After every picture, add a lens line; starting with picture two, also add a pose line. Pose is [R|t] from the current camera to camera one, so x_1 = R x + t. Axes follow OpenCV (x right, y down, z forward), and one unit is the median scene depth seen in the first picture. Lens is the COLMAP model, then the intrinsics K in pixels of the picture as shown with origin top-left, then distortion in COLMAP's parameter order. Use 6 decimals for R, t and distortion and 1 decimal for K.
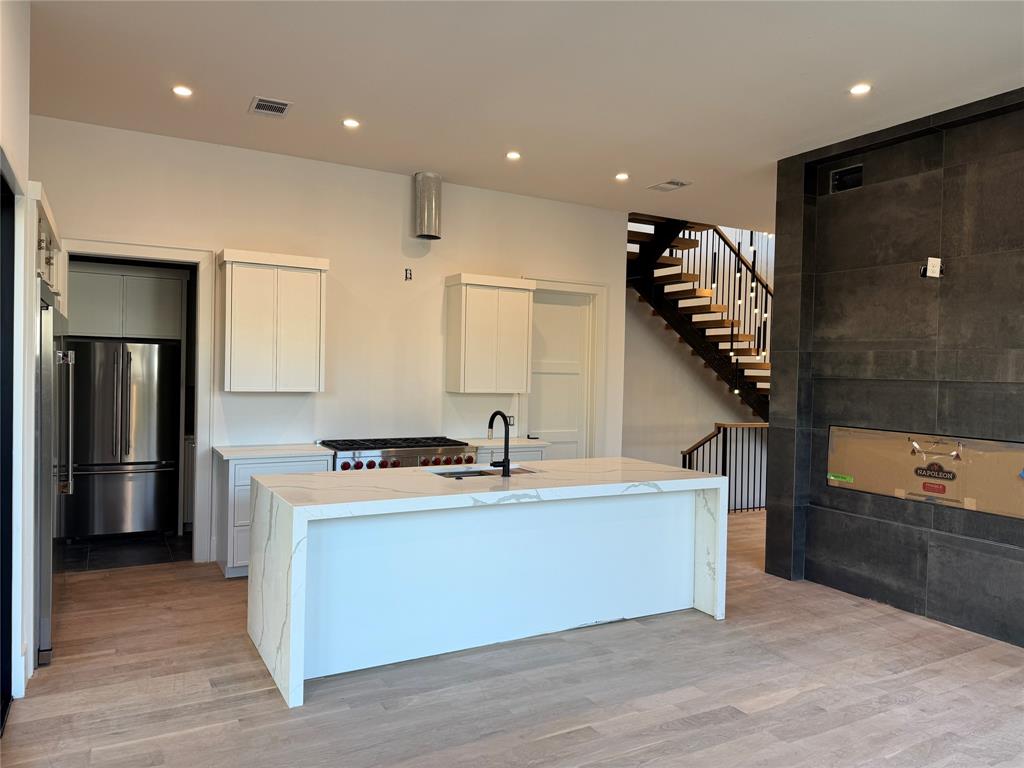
lens RADIAL K [[711.8, 0, 516.4], [0, 711.8, 385.6], [0, 0, 1]] dist [0.102211, -0.130571]
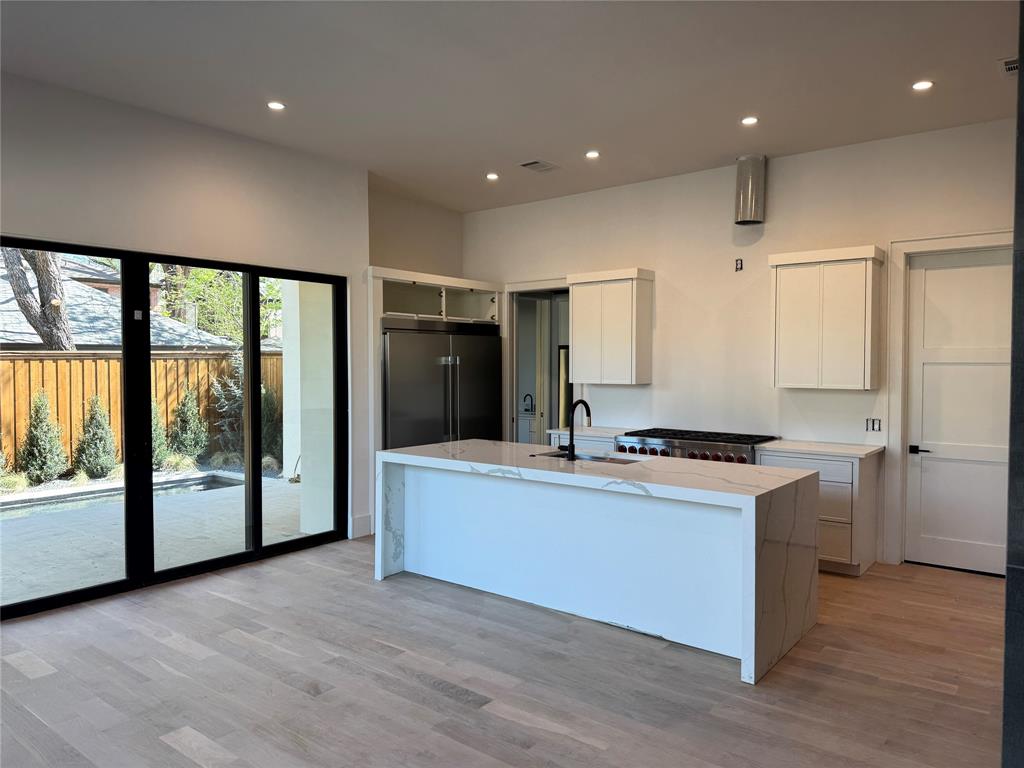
lens RADIAL K [[711.8, 0, 516.4], [0, 711.8, 385.6], [0, 0, 1]] dist [0.102211, -0.130571]
pose [[0.377428, 0.001944, -0.926037, 1.007883], [-0.006201, 0.999981, -0.000428, 0.017220], [0.926018, 0.005904, 0.377433, 0.553605]]
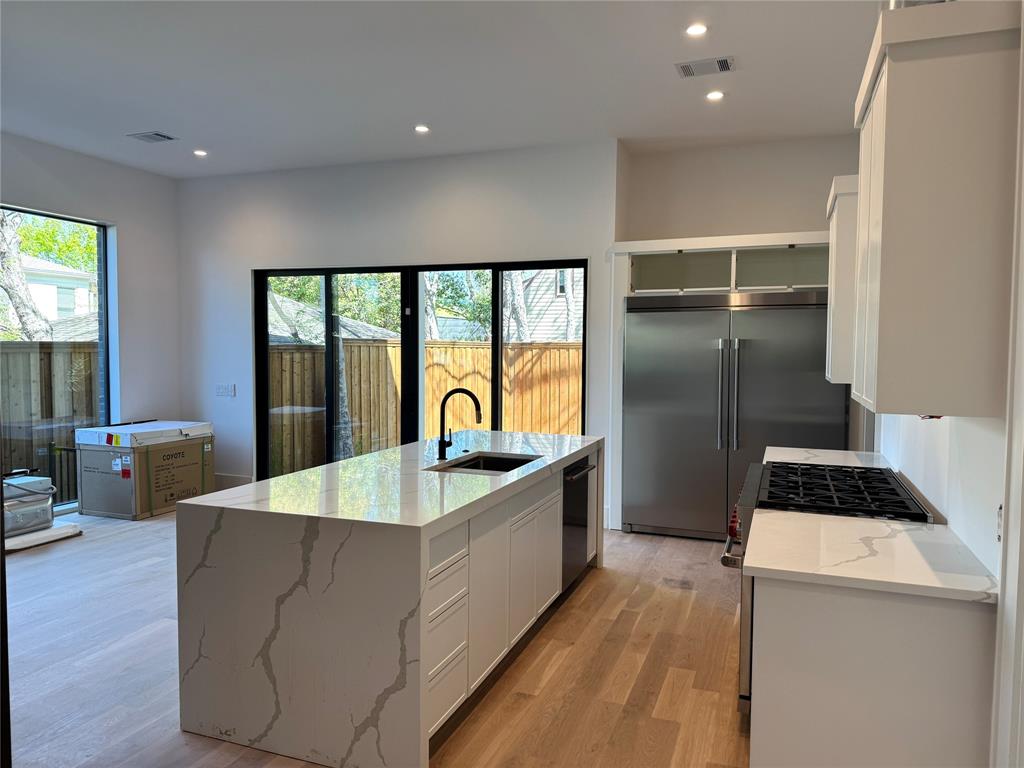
lens RADIAL K [[711.8, 0, 516.4], [0, 711.8, 385.6], [0, 0, 1]] dist [0.102211, -0.130571]
pose [[-0.769998, -0.001402, -0.638045, 0.519872], [-0.040243, 0.998113, 0.046372, -0.010975], [0.636776, 0.061383, -0.768601, 1.870574]]
